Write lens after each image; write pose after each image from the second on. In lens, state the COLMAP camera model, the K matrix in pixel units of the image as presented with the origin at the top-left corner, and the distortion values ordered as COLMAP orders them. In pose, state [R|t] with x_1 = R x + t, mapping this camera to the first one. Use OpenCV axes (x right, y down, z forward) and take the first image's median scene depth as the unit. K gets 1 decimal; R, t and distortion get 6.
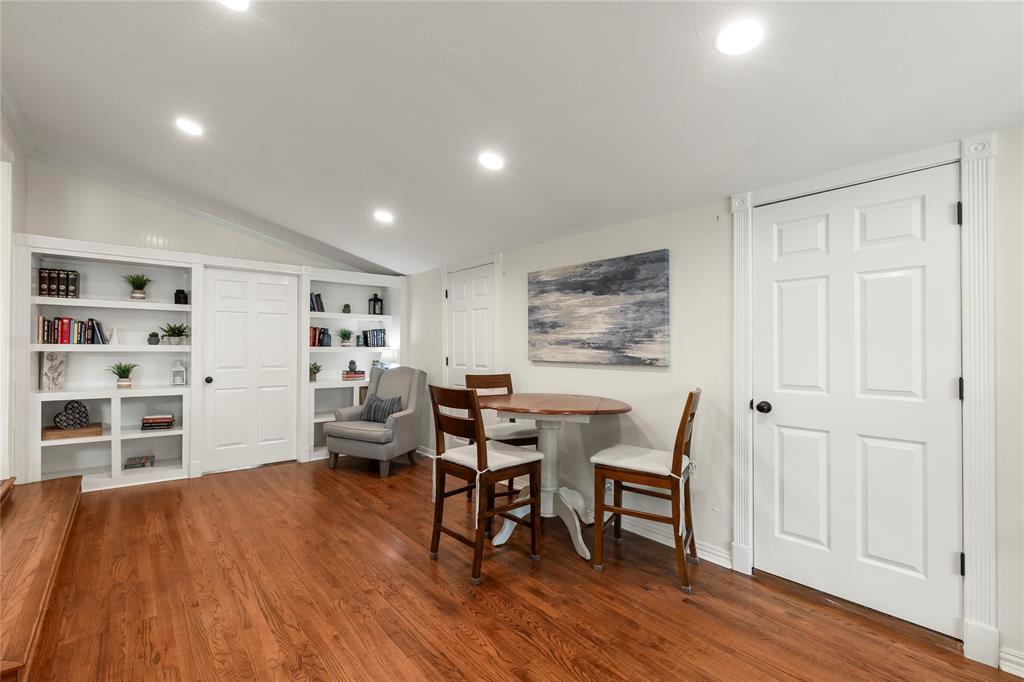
lens RADIAL K [[458.6, 0, 469.0], [0, 458.6, 342.7], [0, 0, 1]] dist [-0.000582, -0.000045]
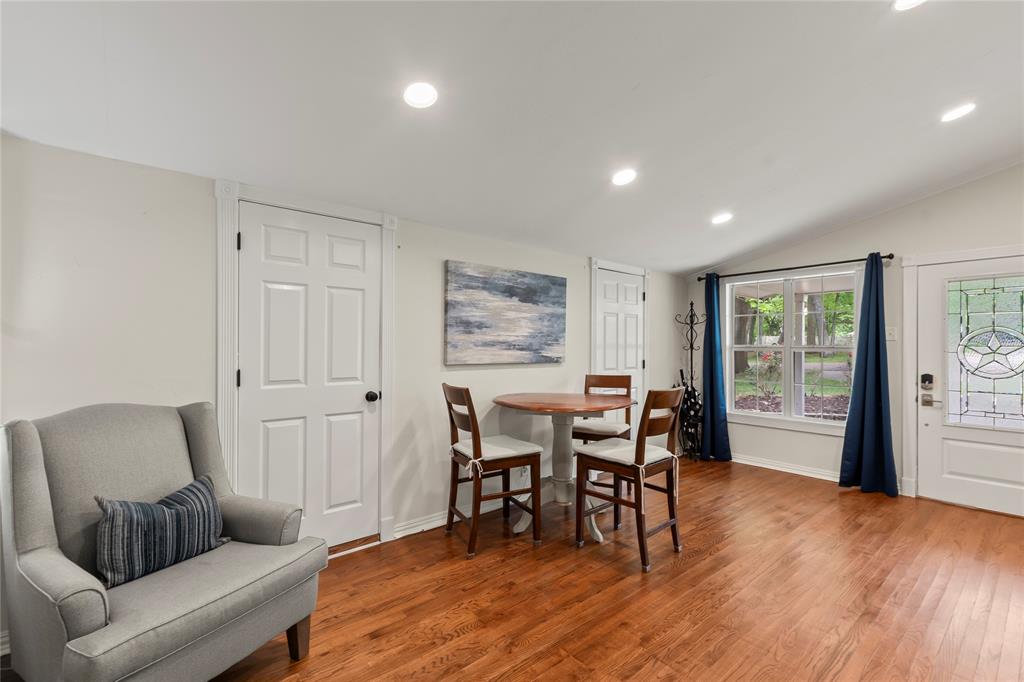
lens RADIAL K [[451.7, 0, 511.4], [0, 451.7, 344.3], [0, 0, 1]] dist [0.000896, 0.000114]
pose [[-0.067257, 0.000969, 0.997735, -0.794698], [-0.013533, 0.999907, -0.001883, 0.001562], [-0.997644, -0.013629, -0.067238, 1.072219]]
